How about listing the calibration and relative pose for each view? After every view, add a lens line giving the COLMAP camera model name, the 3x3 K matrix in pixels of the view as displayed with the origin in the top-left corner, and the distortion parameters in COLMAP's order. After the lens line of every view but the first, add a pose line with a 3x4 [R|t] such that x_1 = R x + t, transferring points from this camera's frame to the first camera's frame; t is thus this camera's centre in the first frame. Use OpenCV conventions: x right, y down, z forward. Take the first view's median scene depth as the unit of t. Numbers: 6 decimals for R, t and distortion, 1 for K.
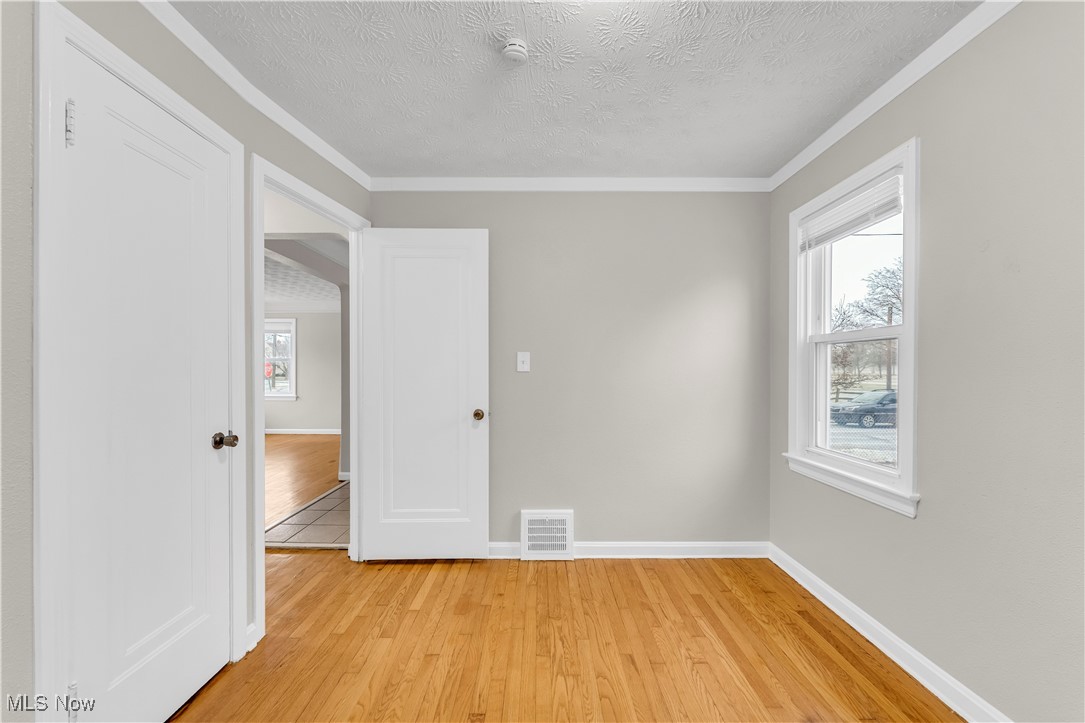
lens RADIAL K [[440.5, 0, 535.1], [0, 440.5, 370.3], [0, 0, 1]] dist [-0.001367, 0.000045]
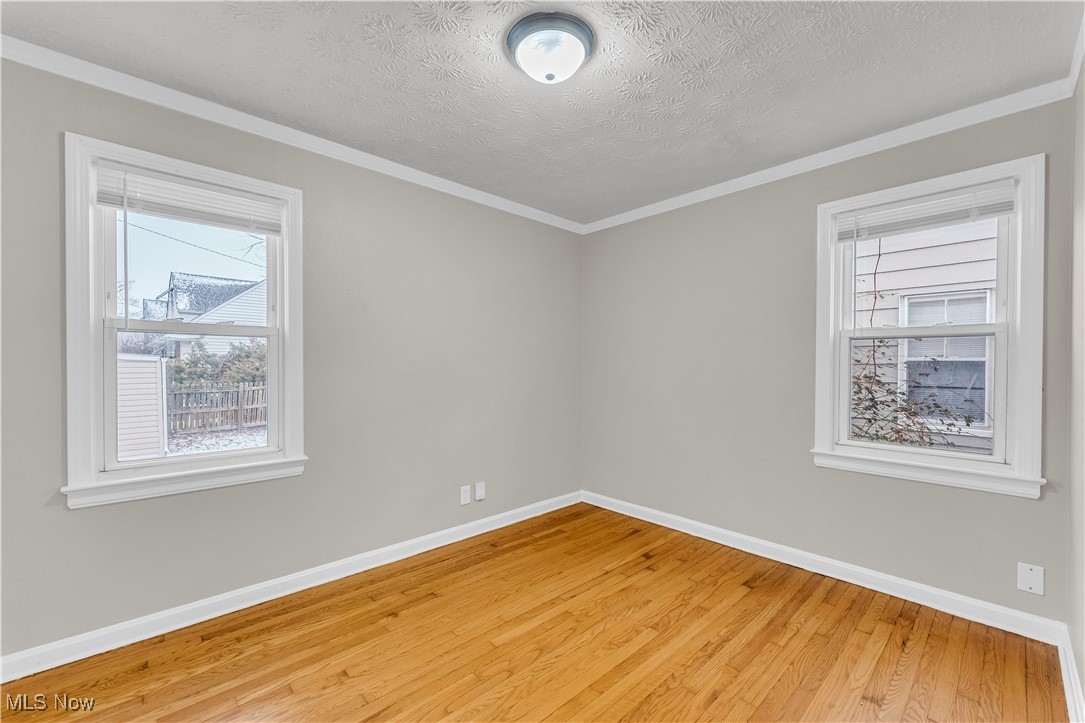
lens RADIAL K [[440.5, 0, 535.1], [0, 440.5, 370.3], [0, 0, 1]] dist [-0.001367, 0.000045]
pose [[-0.679609, -0.007245, 0.733539, -0.552373], [-0.001176, 0.999961, 0.008786, 0.005047], [-0.733574, 0.005108, -0.679591, 1.261216]]
